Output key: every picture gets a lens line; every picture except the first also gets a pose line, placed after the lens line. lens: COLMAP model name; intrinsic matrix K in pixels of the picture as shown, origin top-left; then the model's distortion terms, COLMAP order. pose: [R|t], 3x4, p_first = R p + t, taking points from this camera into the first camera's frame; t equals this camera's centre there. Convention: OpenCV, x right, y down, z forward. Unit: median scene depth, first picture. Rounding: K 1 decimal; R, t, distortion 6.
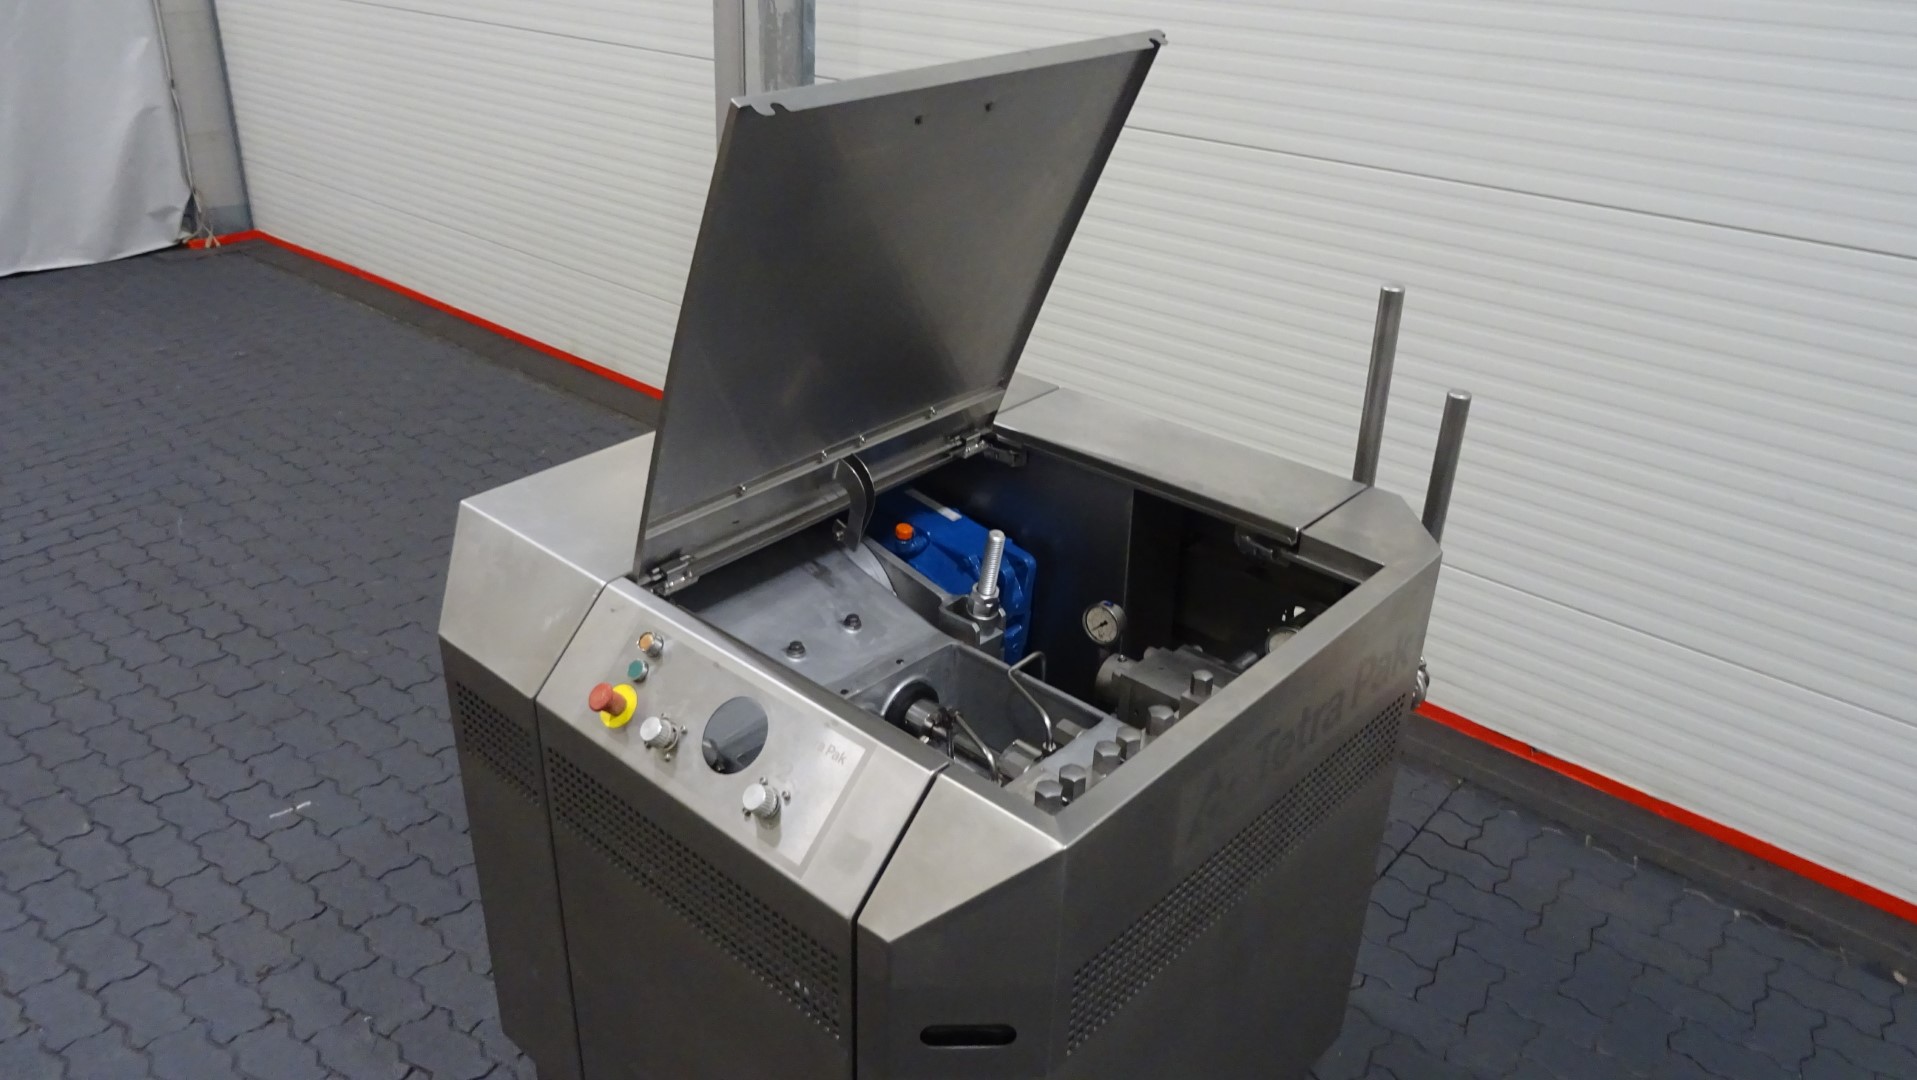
lens RADIAL K [[1438.3, 0, 959.6], [0, 1438.3, 545.0], [0, 0, 1]] dist [-0.000820, 0.002173]
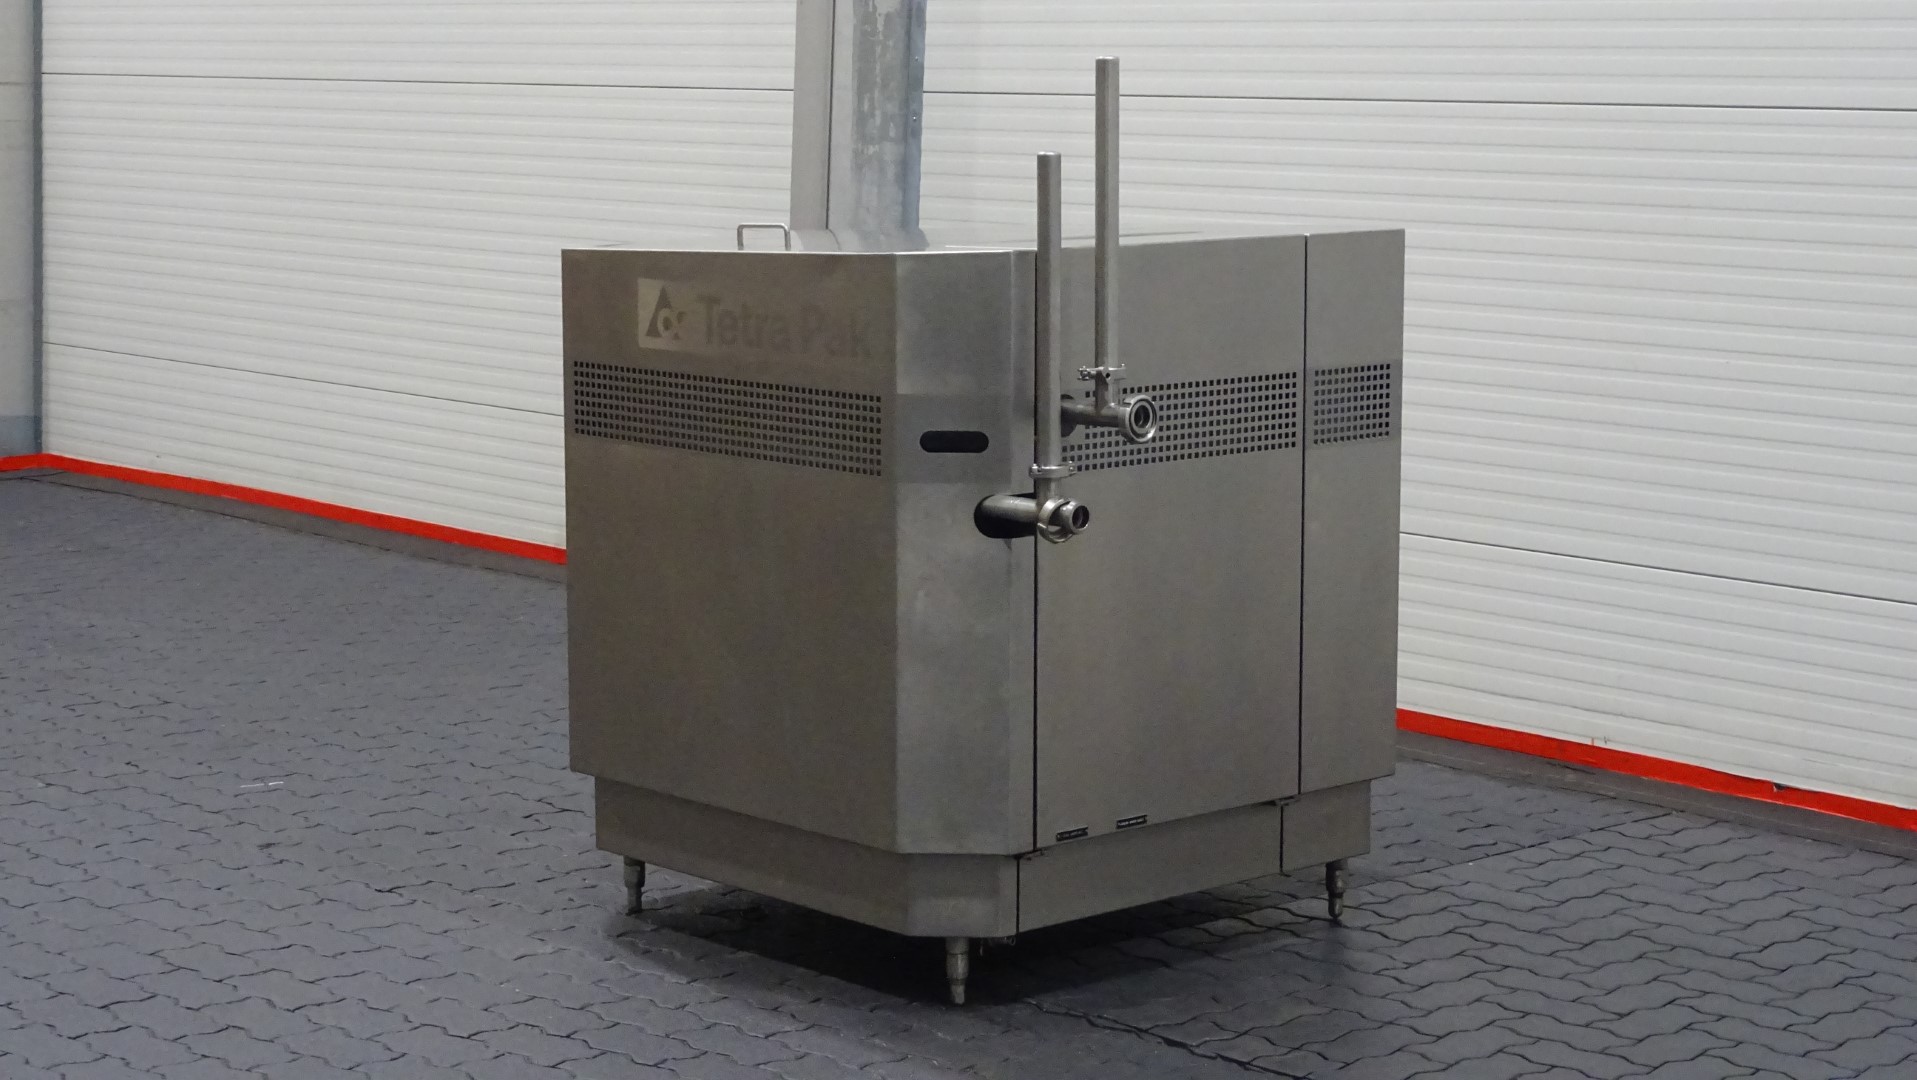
lens RADIAL K [[3665.6, 0, 959.0], [0, 3665.6, 541.5], [0, 0, 1]] dist [0.049643, 0.000000]
pose [[0.994117, 0.000934, -0.108306, 0.132542], [-0.034487, 0.950648, -0.308350, 0.512370], [0.102673, 0.310271, 0.945087, -0.787169]]
